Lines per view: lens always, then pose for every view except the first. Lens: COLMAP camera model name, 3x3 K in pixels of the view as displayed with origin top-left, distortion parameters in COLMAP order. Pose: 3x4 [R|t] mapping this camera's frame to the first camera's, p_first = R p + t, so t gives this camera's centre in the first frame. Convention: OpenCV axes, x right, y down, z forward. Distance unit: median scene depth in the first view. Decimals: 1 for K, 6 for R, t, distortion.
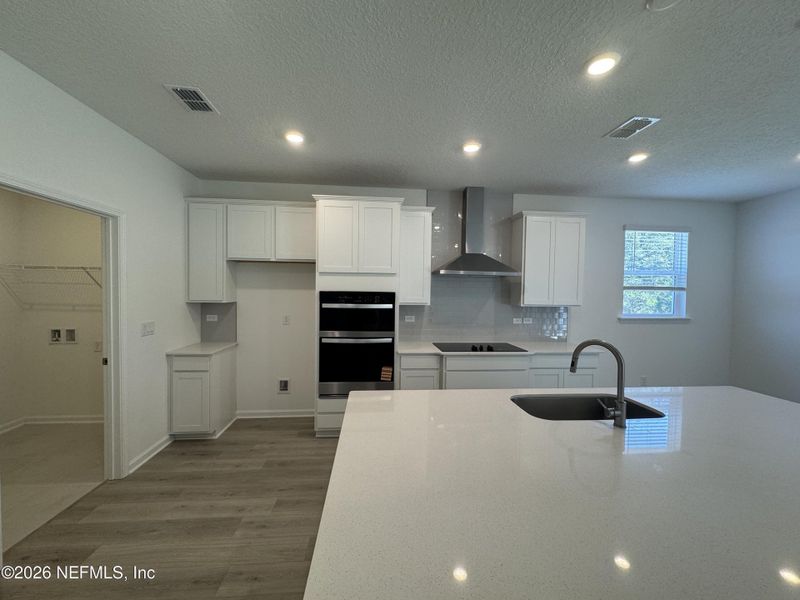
lens RADIAL K [[319.8, 0, 400.0], [0, 319.8, 300.0], [0, 0, 1]] dist [-0.001835, -0.000115]
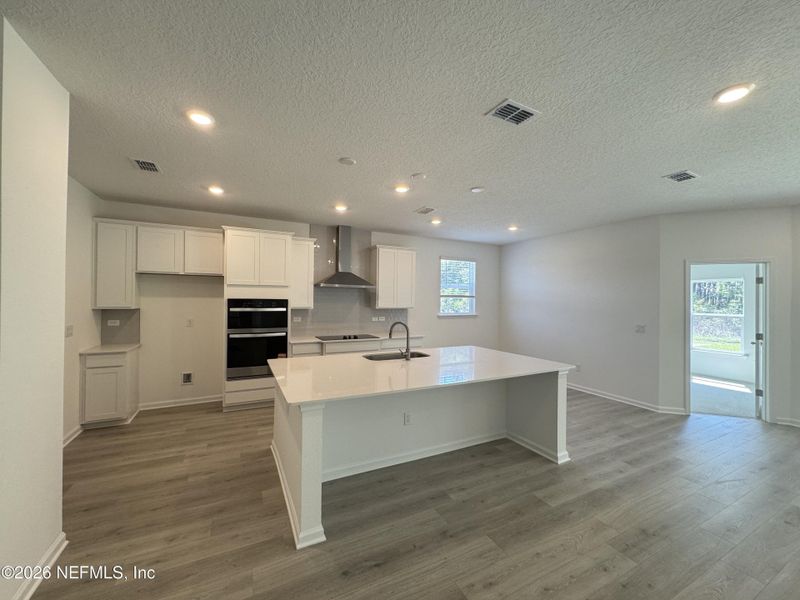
lens RADIAL K [[319.8, 0, 400.0], [0, 319.8, 300.0], [0, 0, 1]] dist [-0.001835, -0.000115]
pose [[0.928381, -0.004098, 0.371608, -0.074642], [0.012640, 0.999709, -0.020555, 0.012663], [-0.371416, 0.023780, 0.928162, -0.445287]]
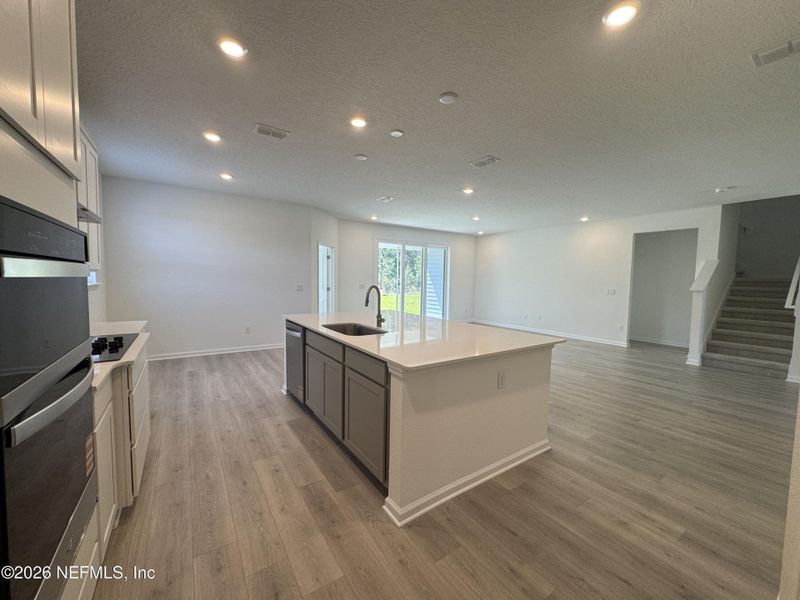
lens RADIAL K [[319.8, 0, 400.0], [0, 319.8, 300.0], [0, 0, 1]] dist [-0.001835, -0.000115]
pose [[-0.483054, -0.081584, 0.871781, -0.491746], [-0.001276, 0.995714, 0.092476, 0.018694], [-0.875590, 0.043559, -0.481088, 0.807997]]
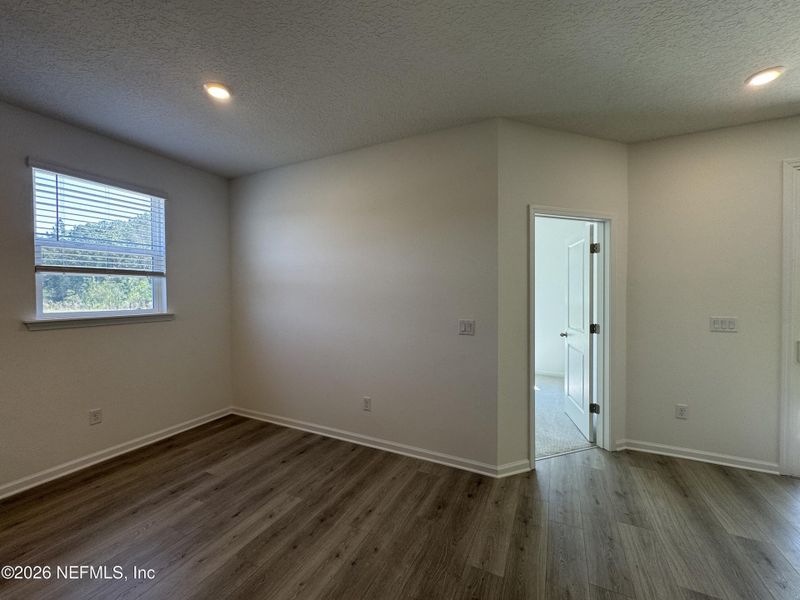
lens RADIAL K [[319.8, 0, 400.0], [0, 319.8, 300.0], [0, 0, 1]] dist [-0.001835, -0.000115]
pose [[0.518405, -0.035020, 0.854418, 0.657022], [0.033497, 0.999226, 0.020631, 0.033520], [-0.854479, 0.017925, 0.519177, 0.178489]]
